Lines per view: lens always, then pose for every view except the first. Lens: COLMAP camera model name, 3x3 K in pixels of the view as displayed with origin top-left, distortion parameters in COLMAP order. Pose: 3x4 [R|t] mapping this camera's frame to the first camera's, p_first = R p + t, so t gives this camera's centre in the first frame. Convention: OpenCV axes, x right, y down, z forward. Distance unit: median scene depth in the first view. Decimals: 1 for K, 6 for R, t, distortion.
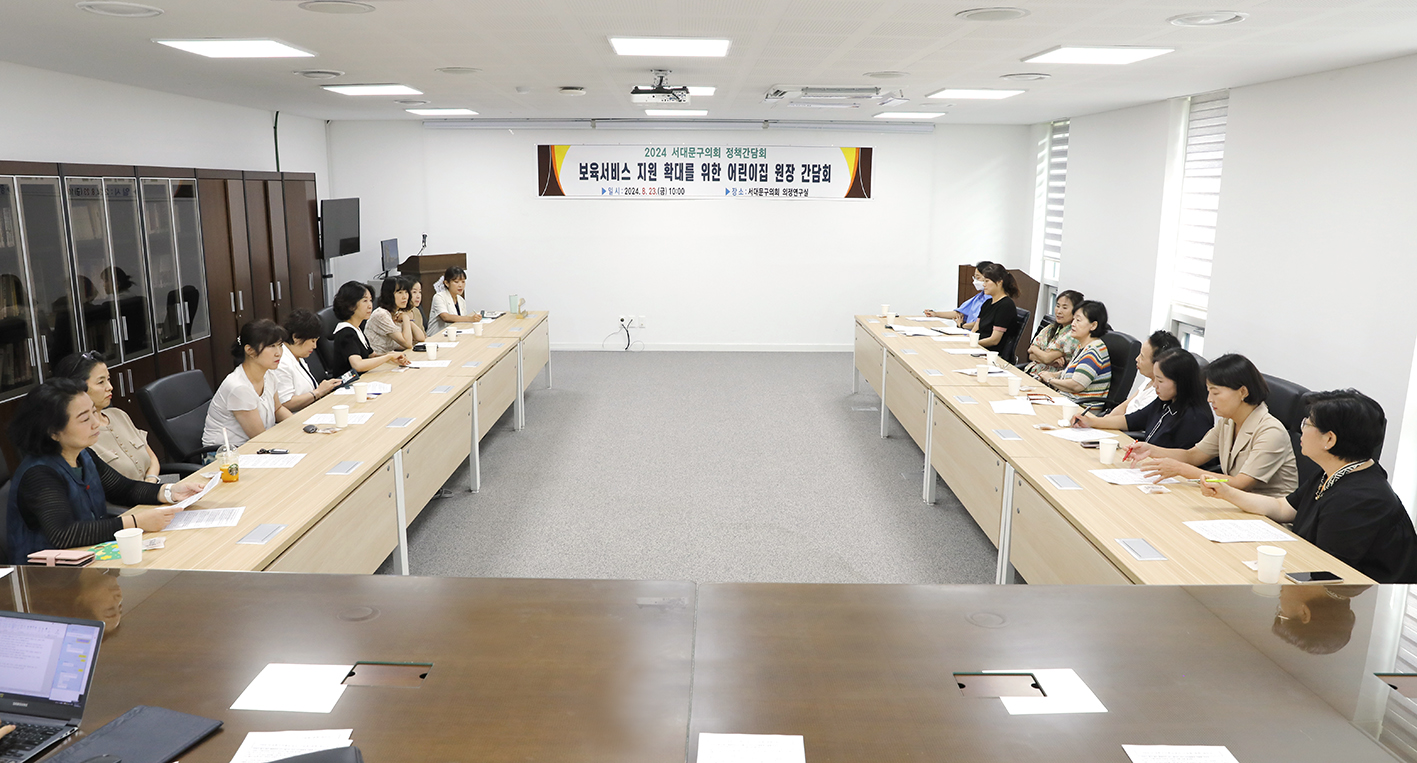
lens RADIAL K [[989.5, 0, 708.5], [0, 989.5, 381.5], [0, 0, 1]] dist [-0.132041, 0.142897]
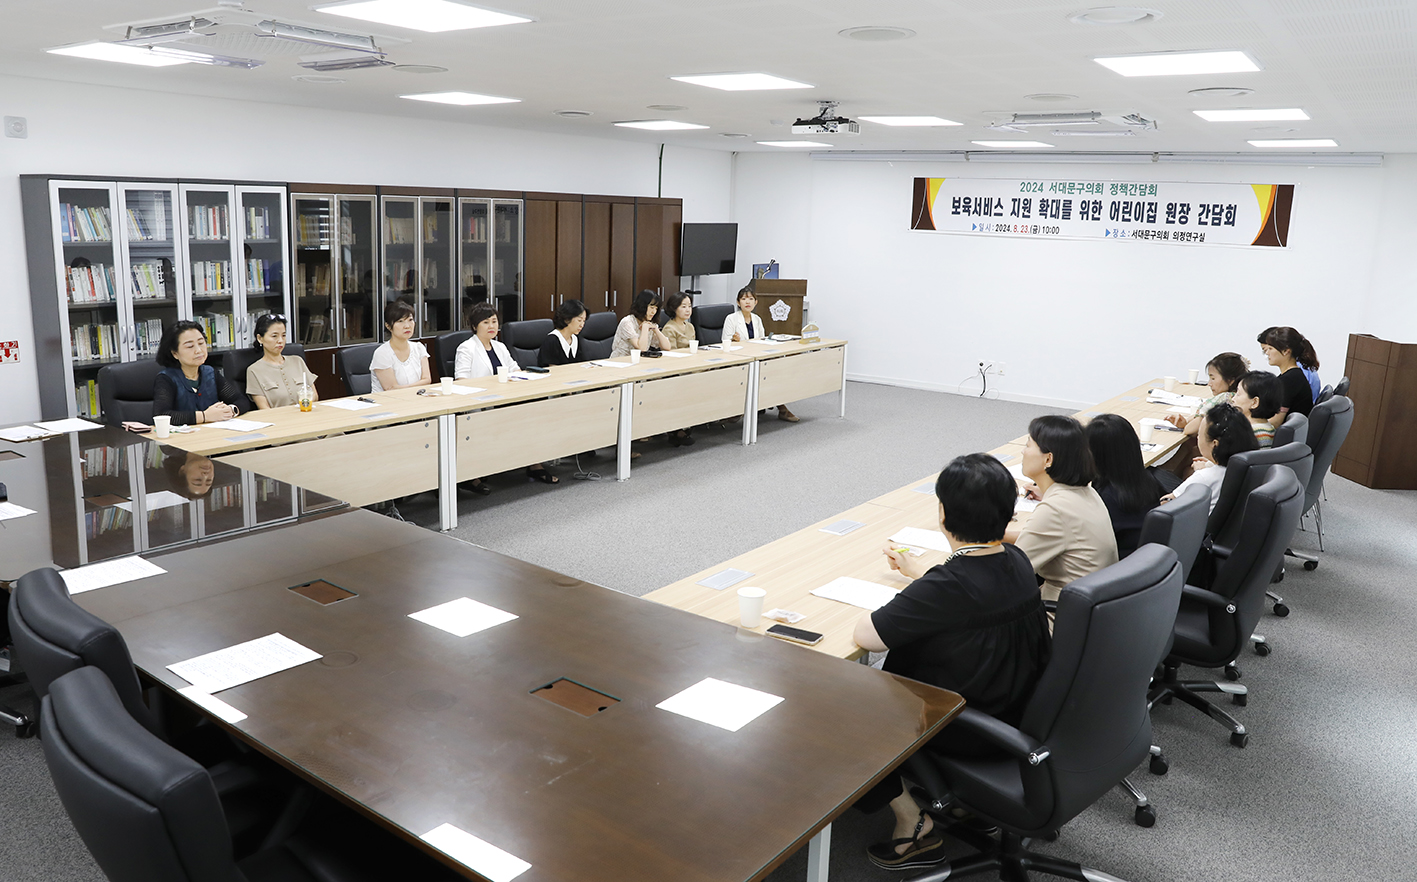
lens RADIAL K [[1052.1, 0, 710.7], [0, 1052.1, 400.2], [0, 0, 1]] dist [-0.071259, 0.009396]
pose [[0.815666, 0.121068, -0.565714, 0.277532], [-0.138081, 0.990338, 0.012850, -0.005578], [0.561803, 0.067633, 0.824502, 0.035112]]
